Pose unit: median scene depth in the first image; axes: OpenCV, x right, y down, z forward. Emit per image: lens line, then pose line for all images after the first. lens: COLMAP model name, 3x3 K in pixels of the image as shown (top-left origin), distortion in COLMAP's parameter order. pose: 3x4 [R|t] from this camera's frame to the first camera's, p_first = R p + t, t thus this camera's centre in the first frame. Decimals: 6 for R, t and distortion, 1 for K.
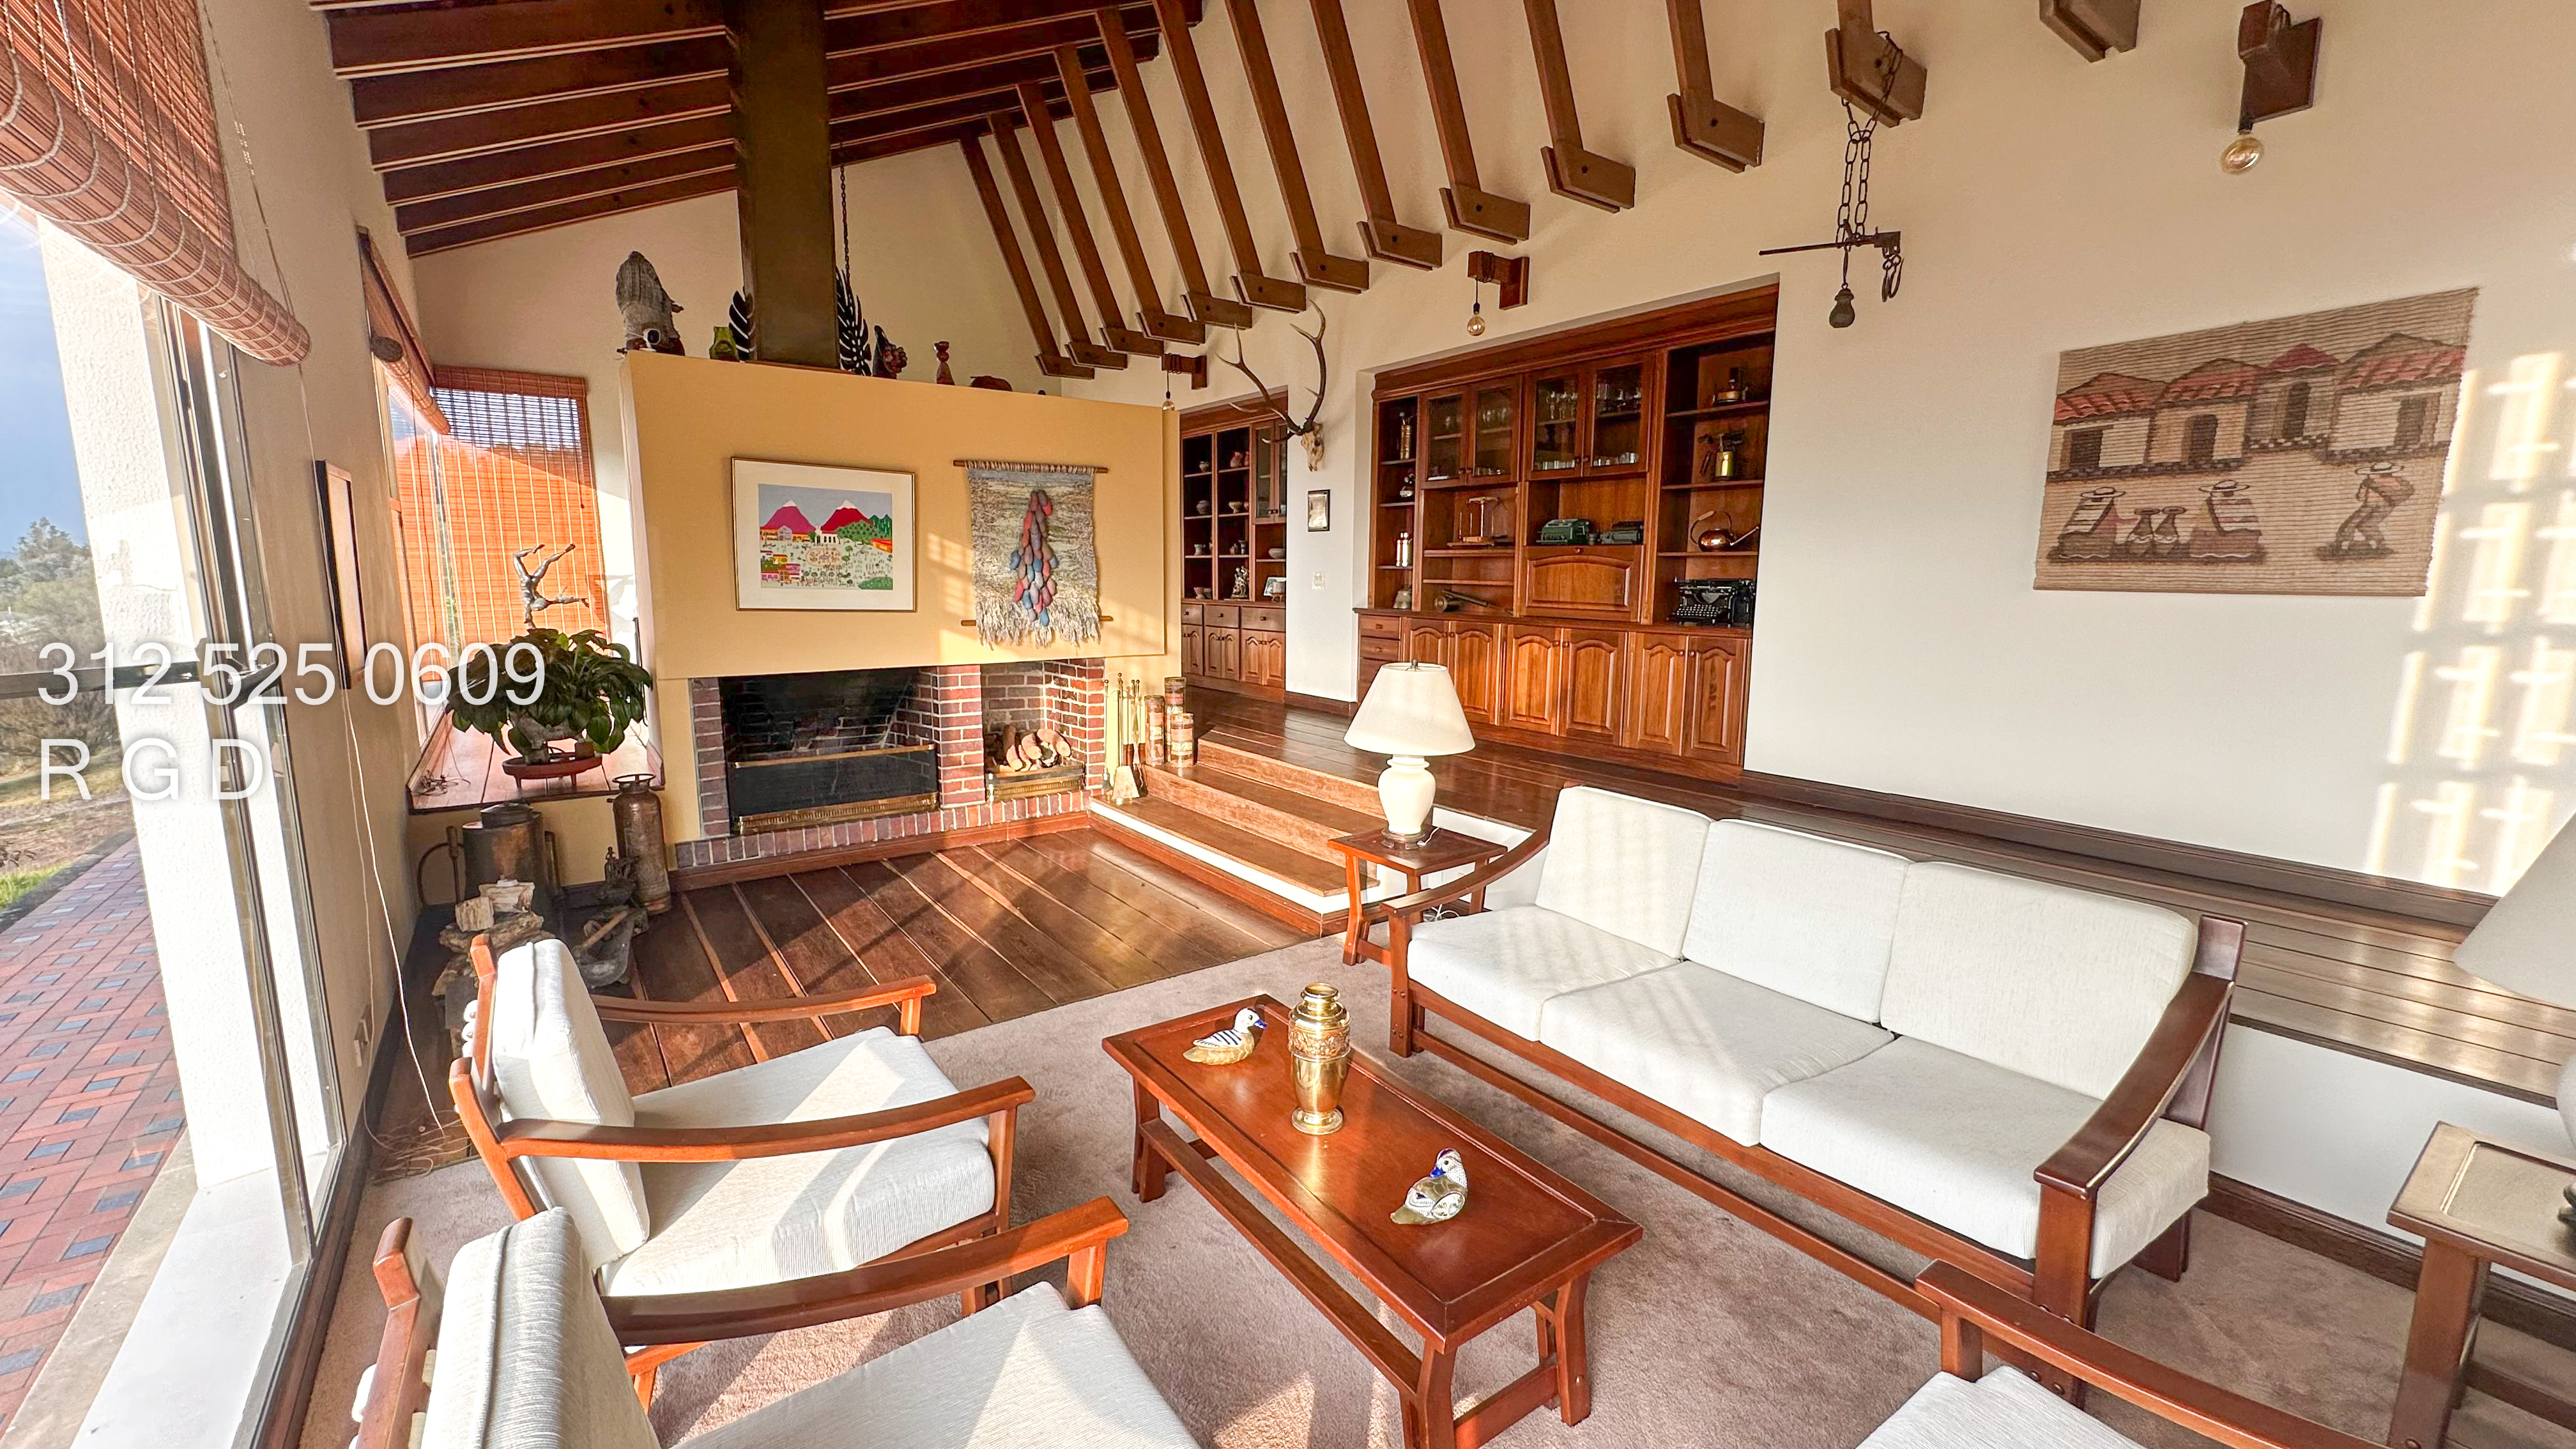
lens RADIAL K [[1025.7, 0, 1288.0], [0, 1025.7, 724.5], [0, 0, 1]] dist [-0.006016, 0.000091]
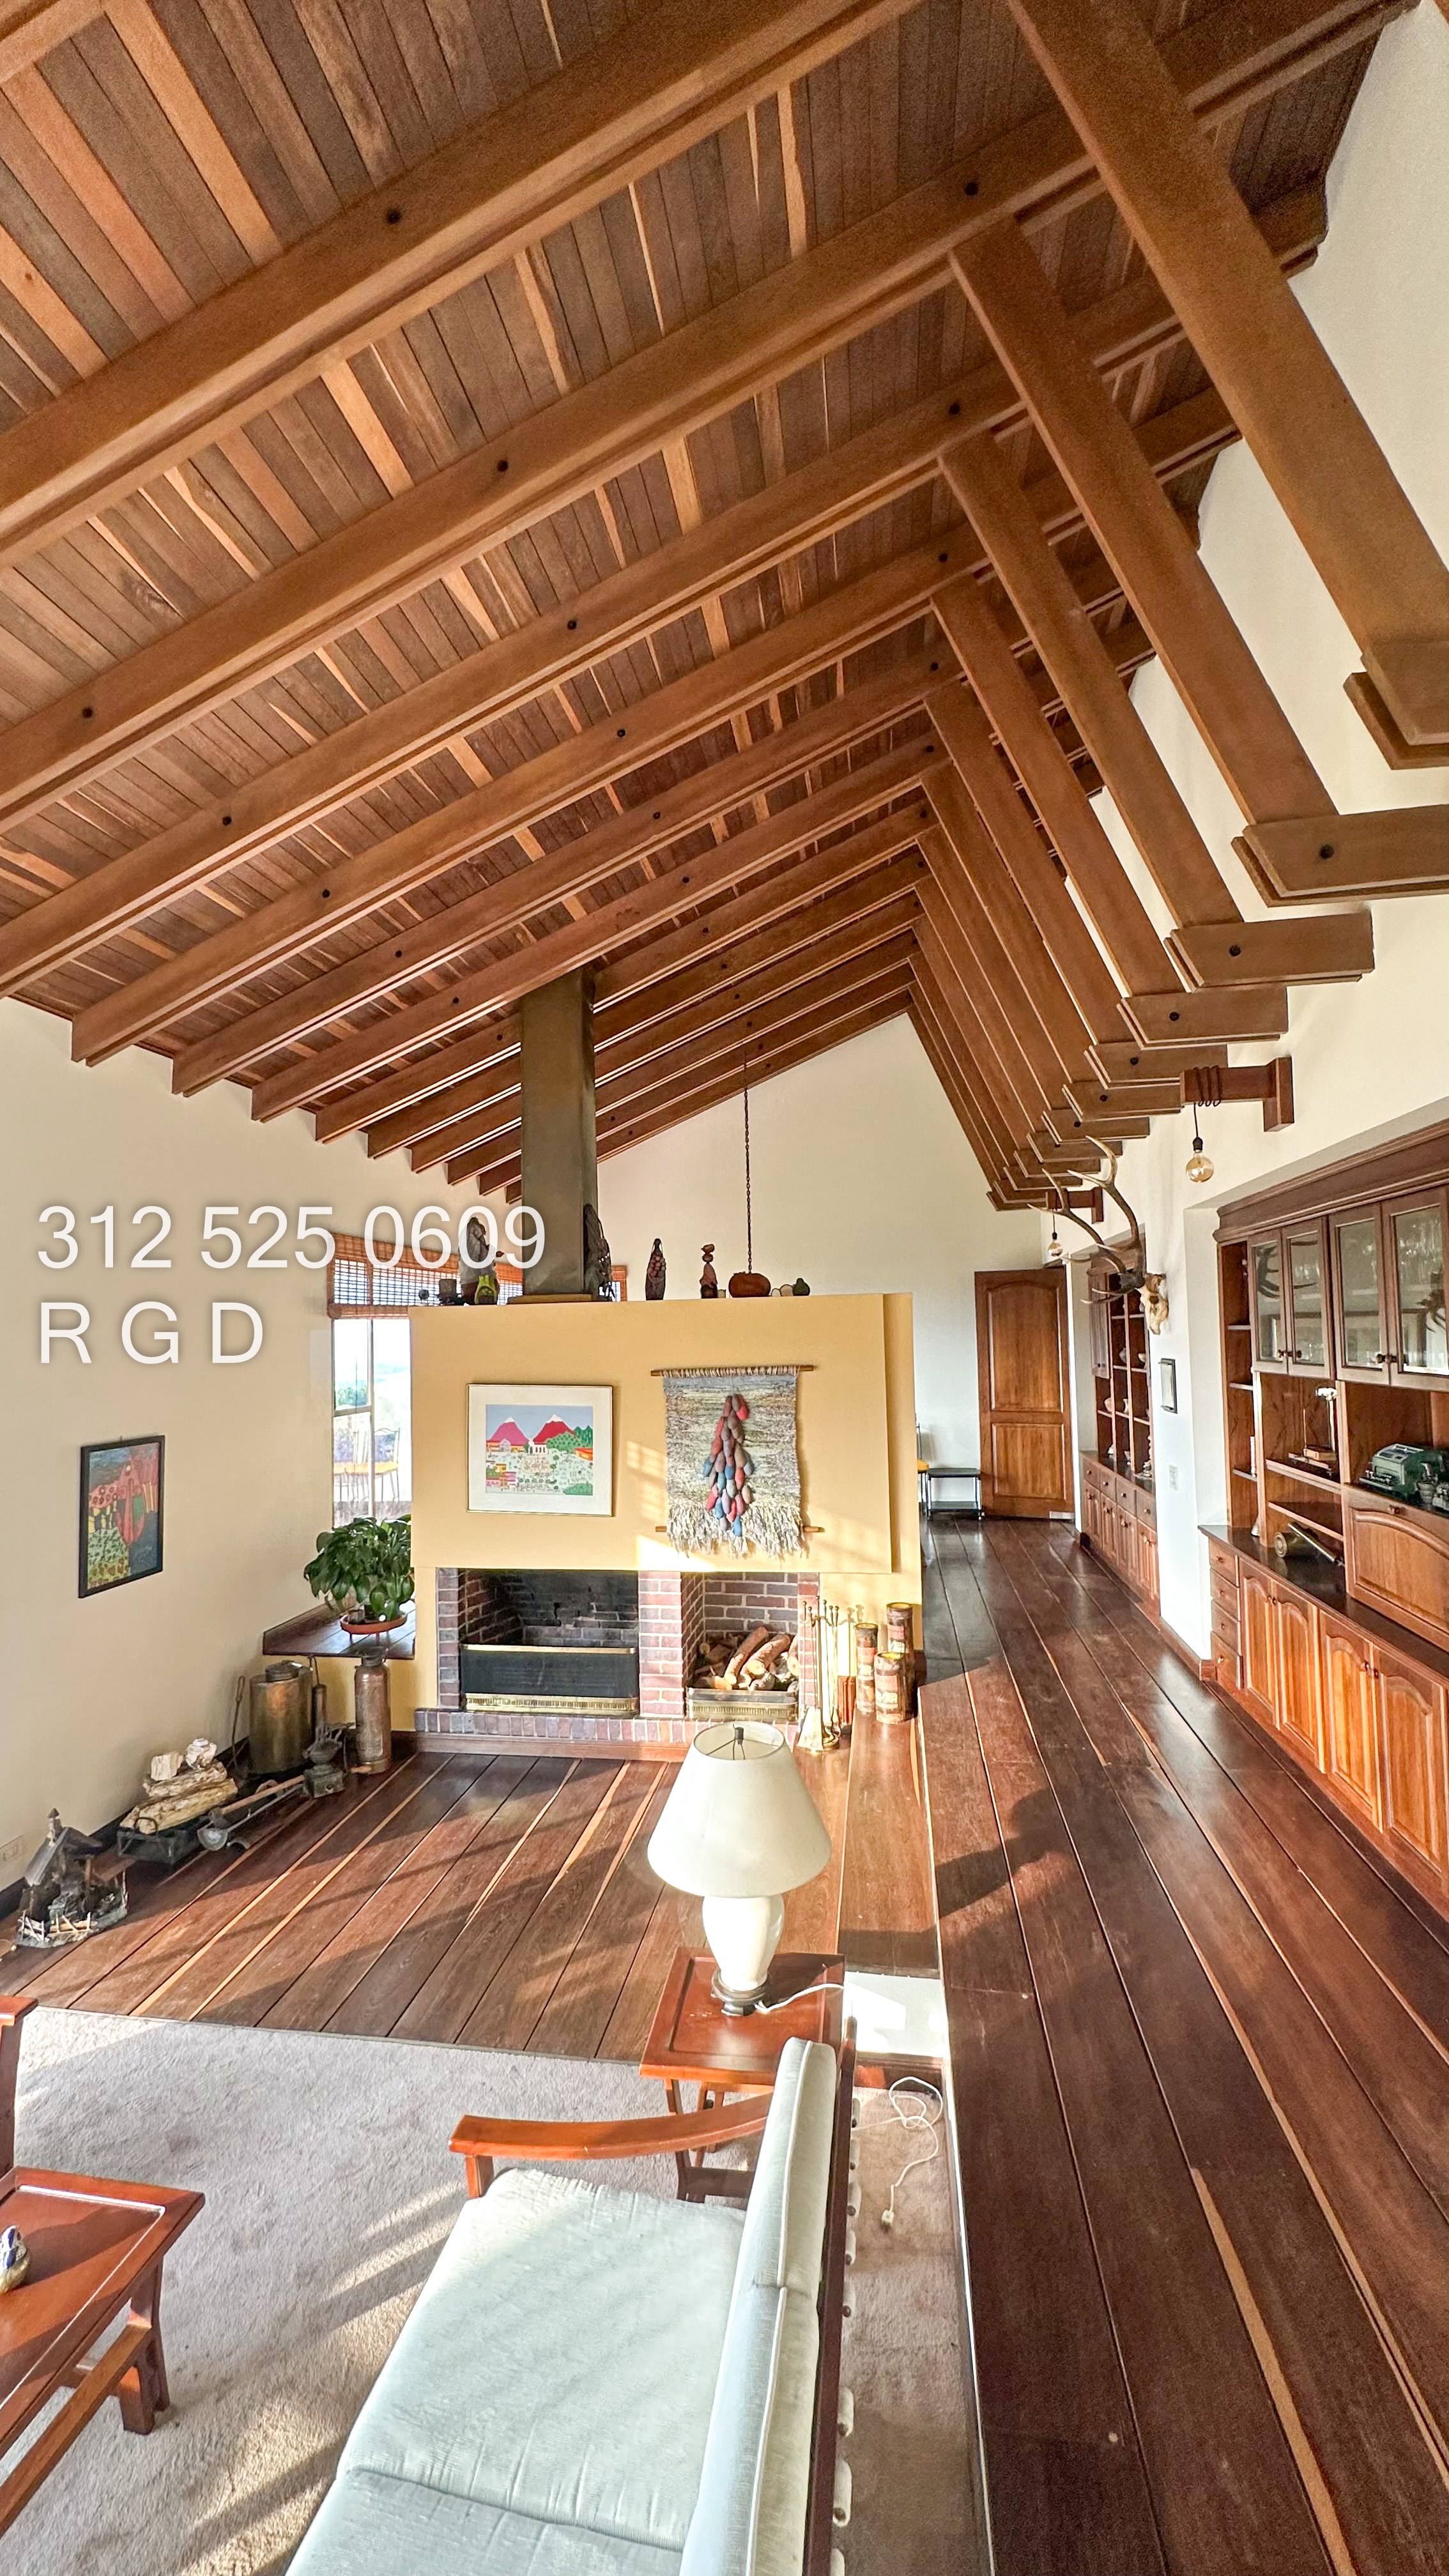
lens RADIAL K [[1032.8, 0, 723.9], [0, 1032.8, 1274.9], [0, 0, 1]] dist [-0.006961, -0.000110]
pose [[0.699641, -0.063871, -0.711634, 0.420362], [-0.080679, 0.982564, -0.167508, -0.163470], [0.709925, 0.174609, 0.682289, 0.286319]]
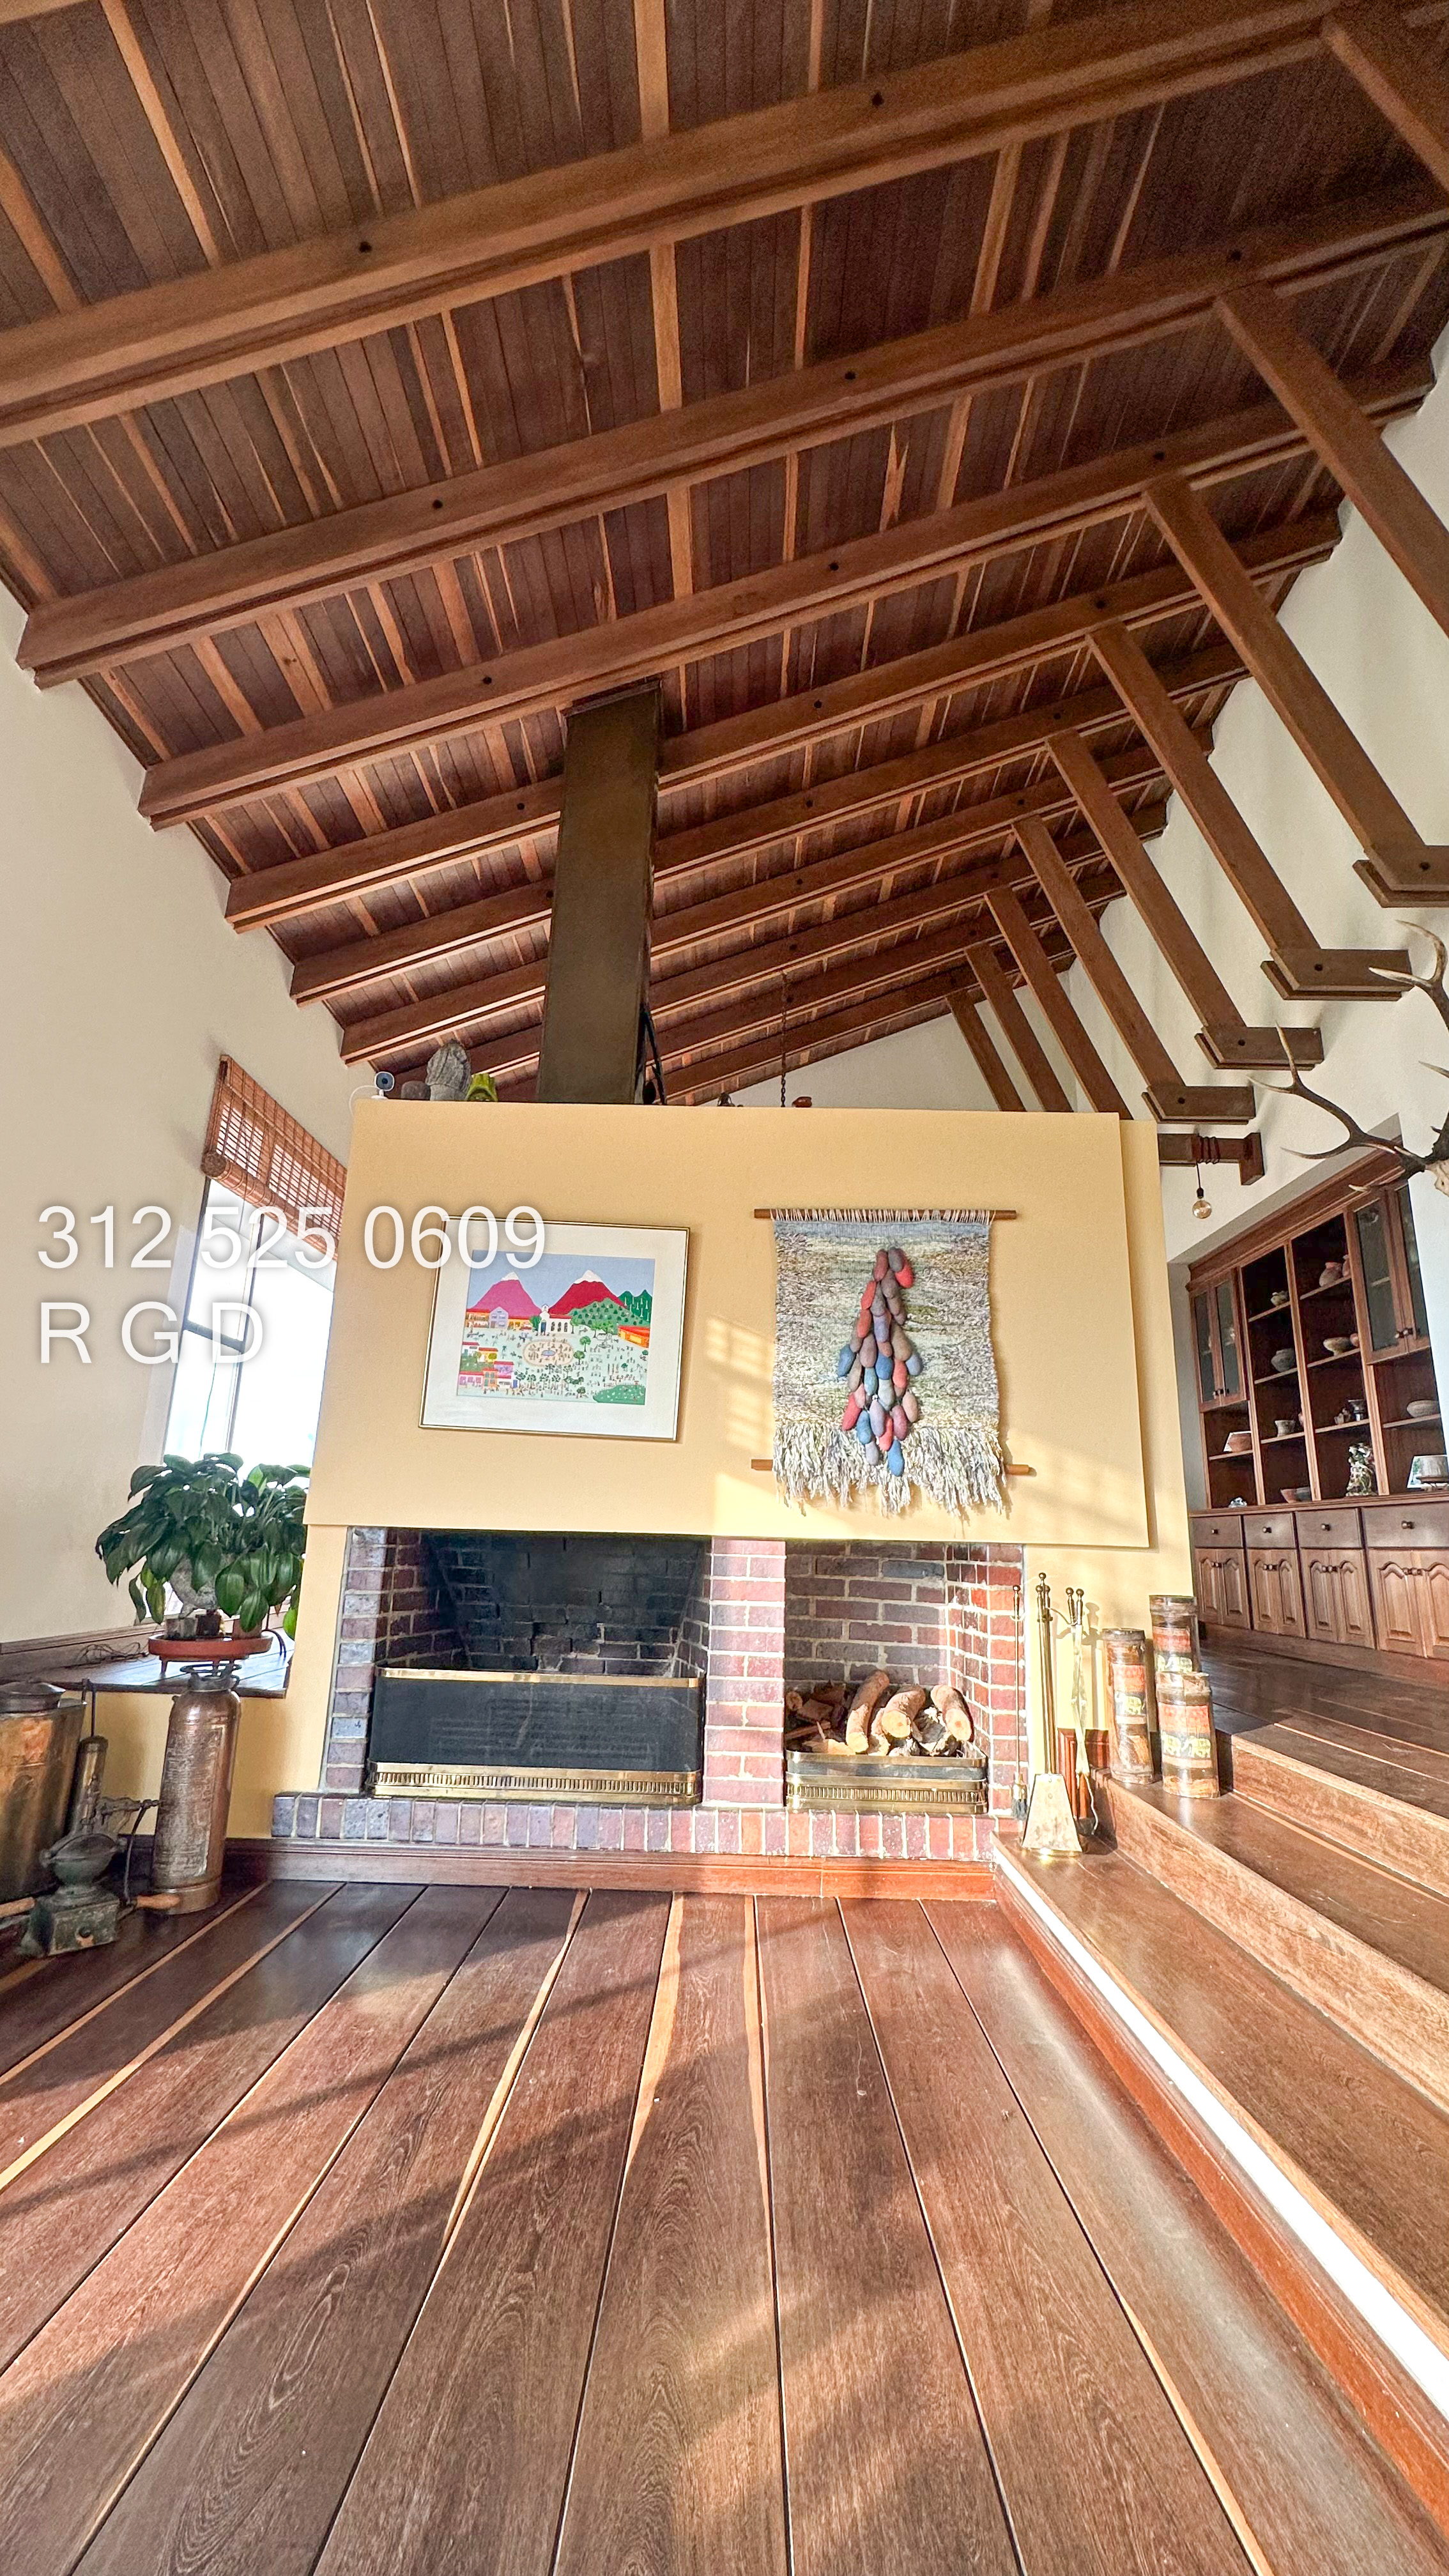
lens RADIAL K [[1025.7, 0, 724.6], [0, 1025.7, 1282.5], [0, 0, 1]] dist [-0.006016, 0.000091]
pose [[0.798757, -0.134541, -0.586418, 0.028100], [-0.113276, 0.923618, -0.366195, 0.020754], [0.590894, 0.358928, 0.722506, 0.477187]]
